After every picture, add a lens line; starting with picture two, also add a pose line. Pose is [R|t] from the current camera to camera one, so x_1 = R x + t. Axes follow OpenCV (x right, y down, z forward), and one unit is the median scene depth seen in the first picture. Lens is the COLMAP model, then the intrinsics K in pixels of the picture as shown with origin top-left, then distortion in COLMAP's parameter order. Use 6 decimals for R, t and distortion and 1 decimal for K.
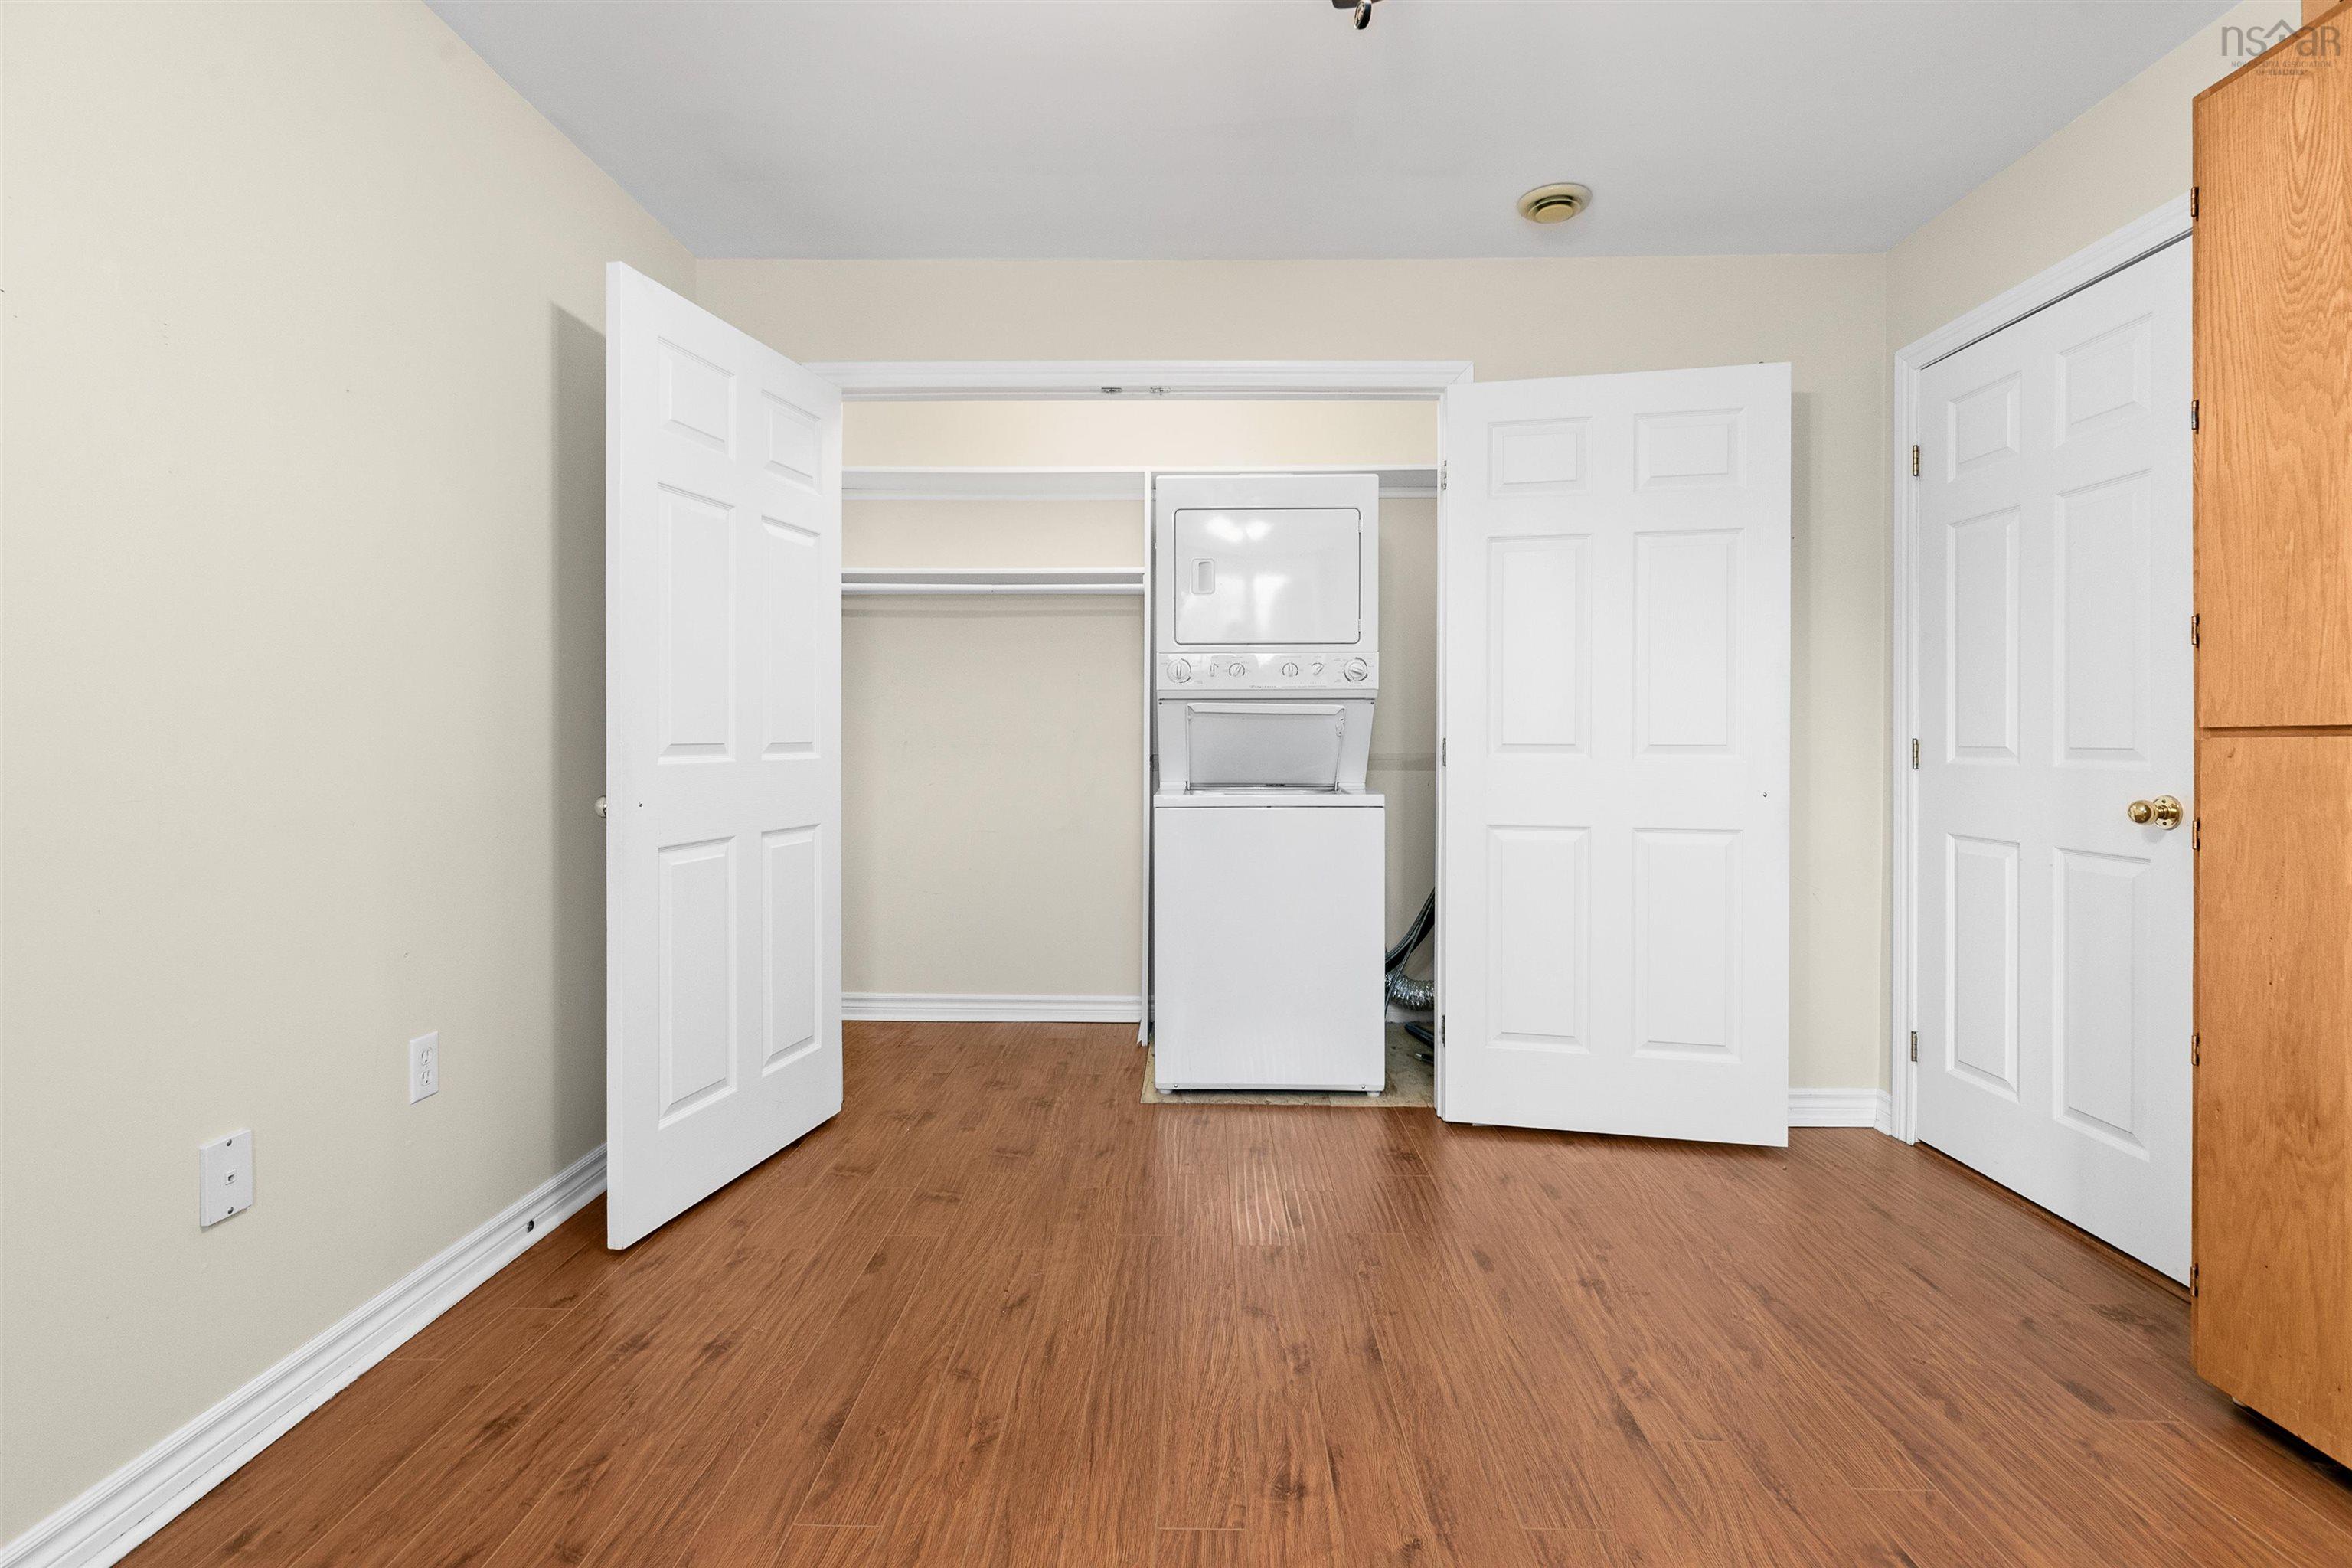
lens RADIAL K [[1121.6, 0, 1174.4], [0, 1121.6, 767.8], [0, 0, 1]] dist [-0.000148, -0.000078]
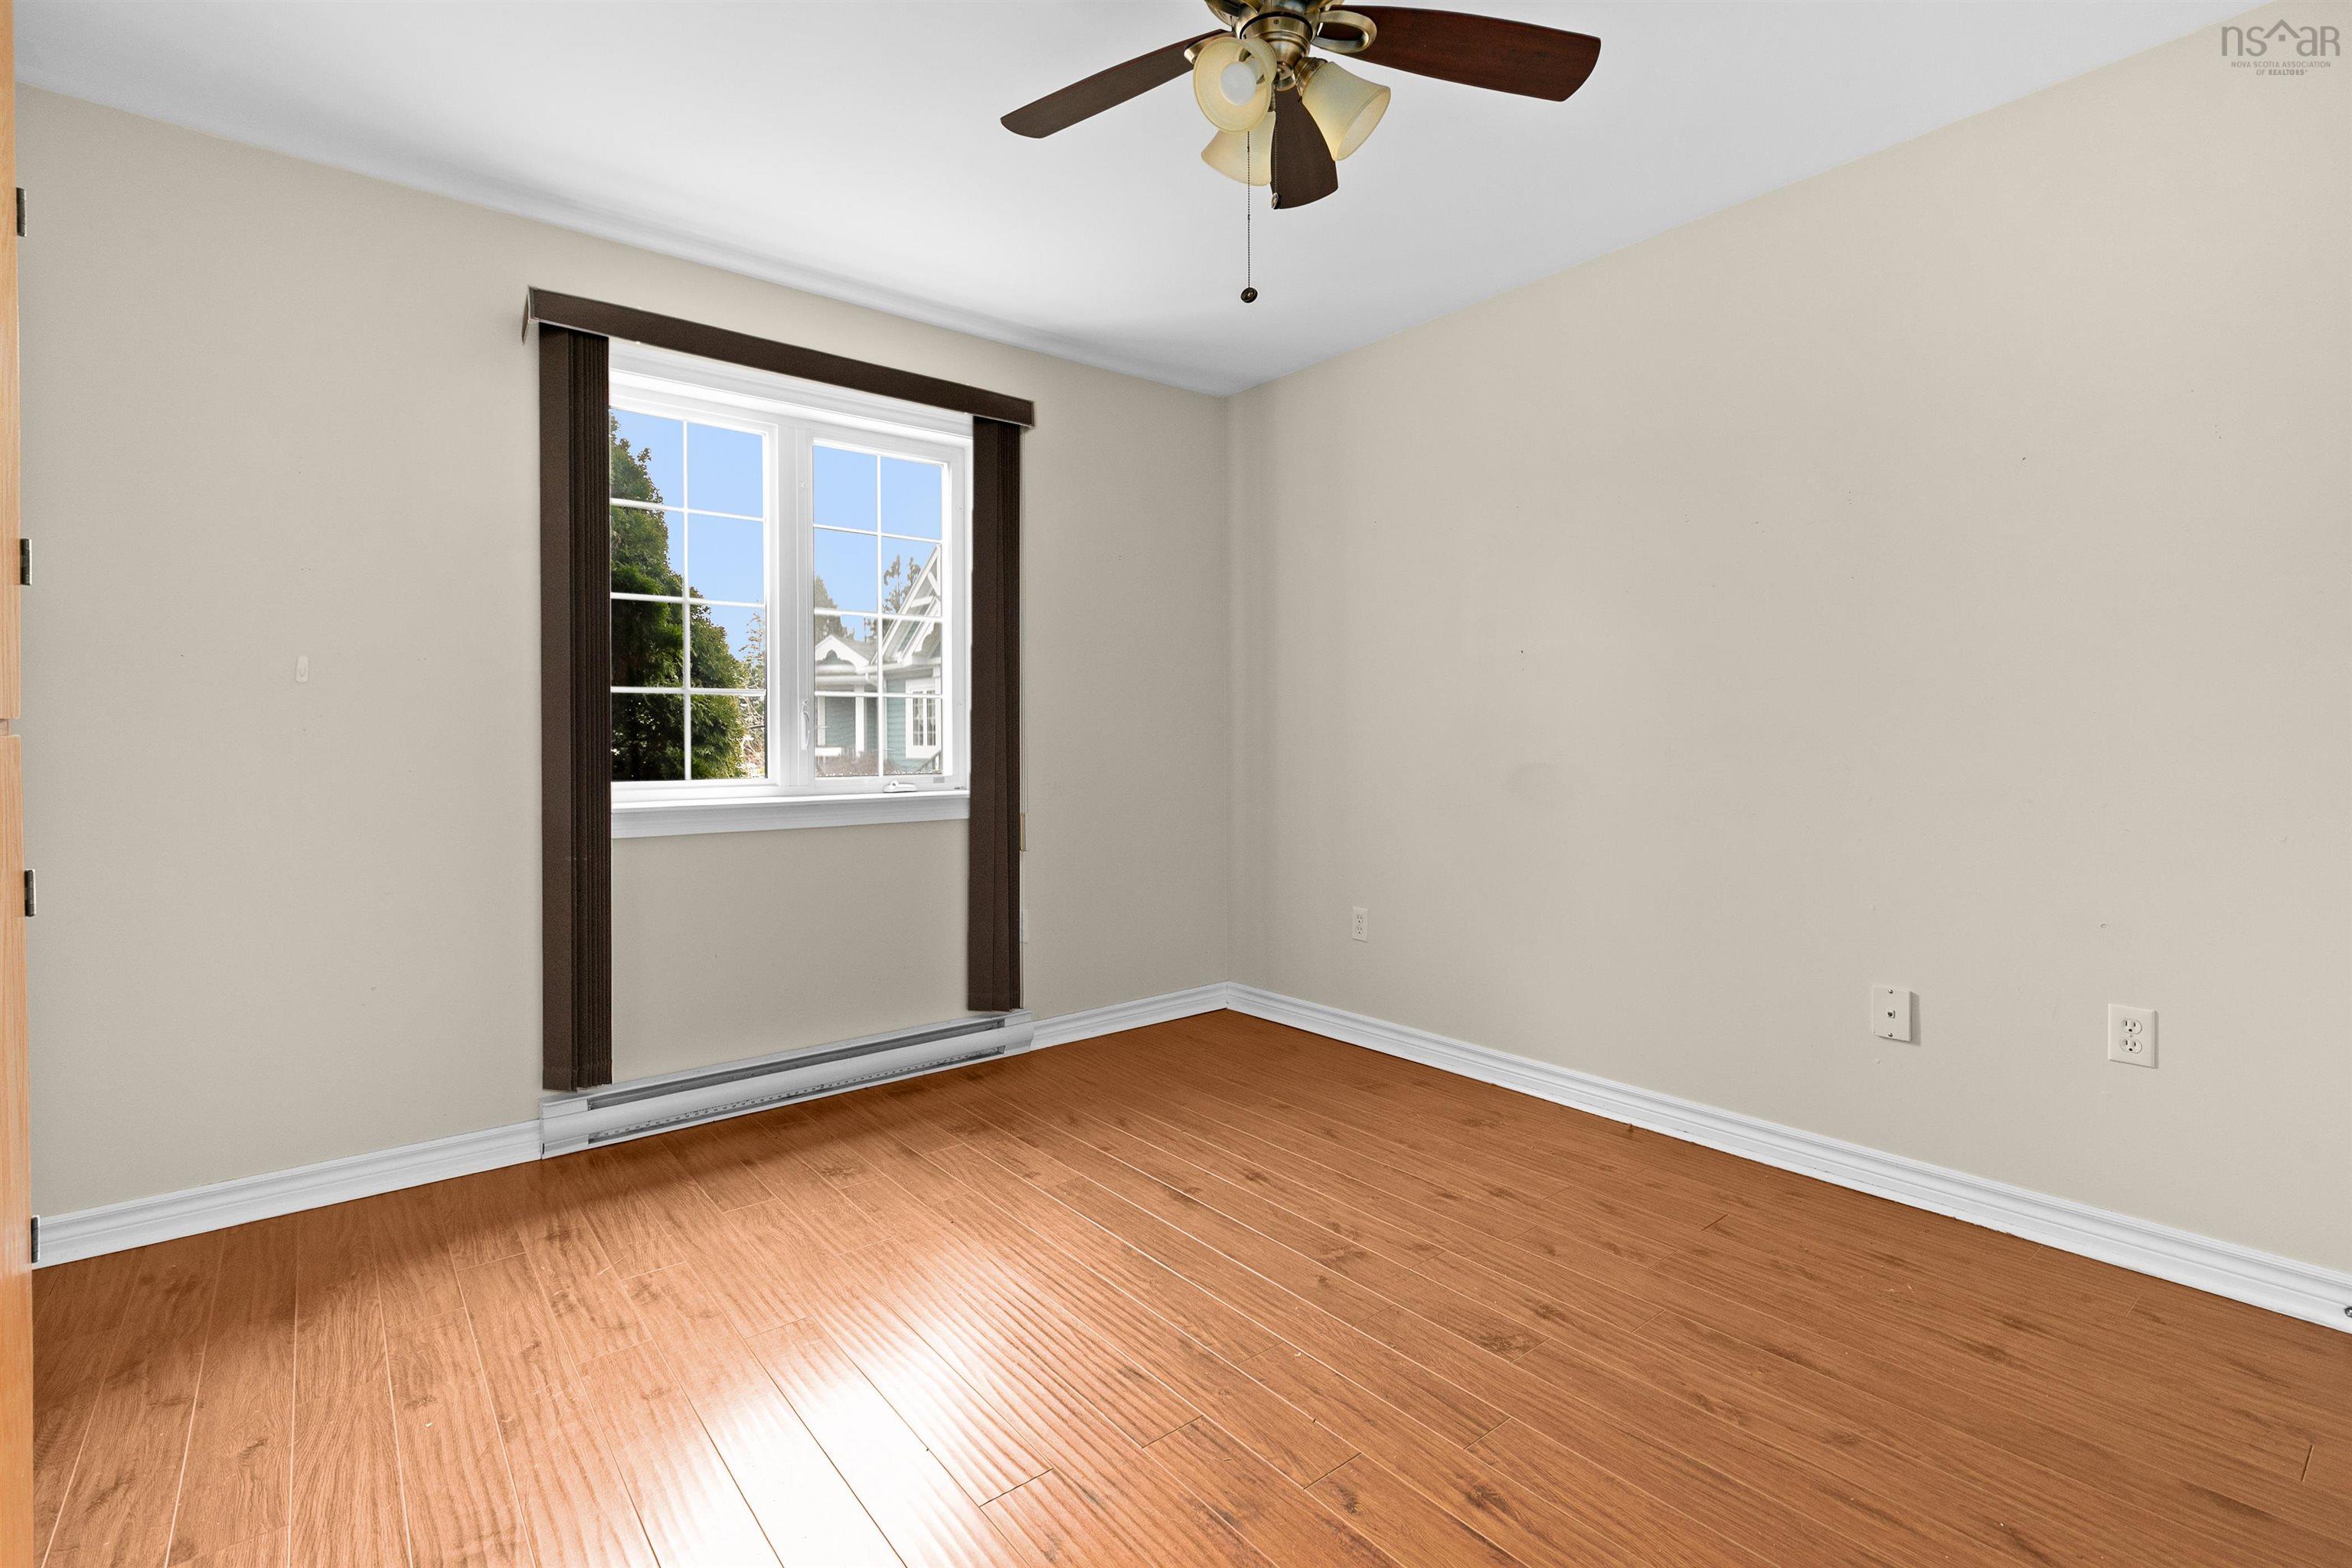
lens RADIAL K [[1071.2, 0, 1178.9], [0, 1071.2, 769.7], [0, 0, 1]] dist [0.000666, 0.000121]
pose [[-0.769032, 0.021132, -0.638861, 0.800358], [-0.012610, 0.998757, 0.048216, -0.034364], [0.639086, 0.045135, -0.767810, 1.358079]]
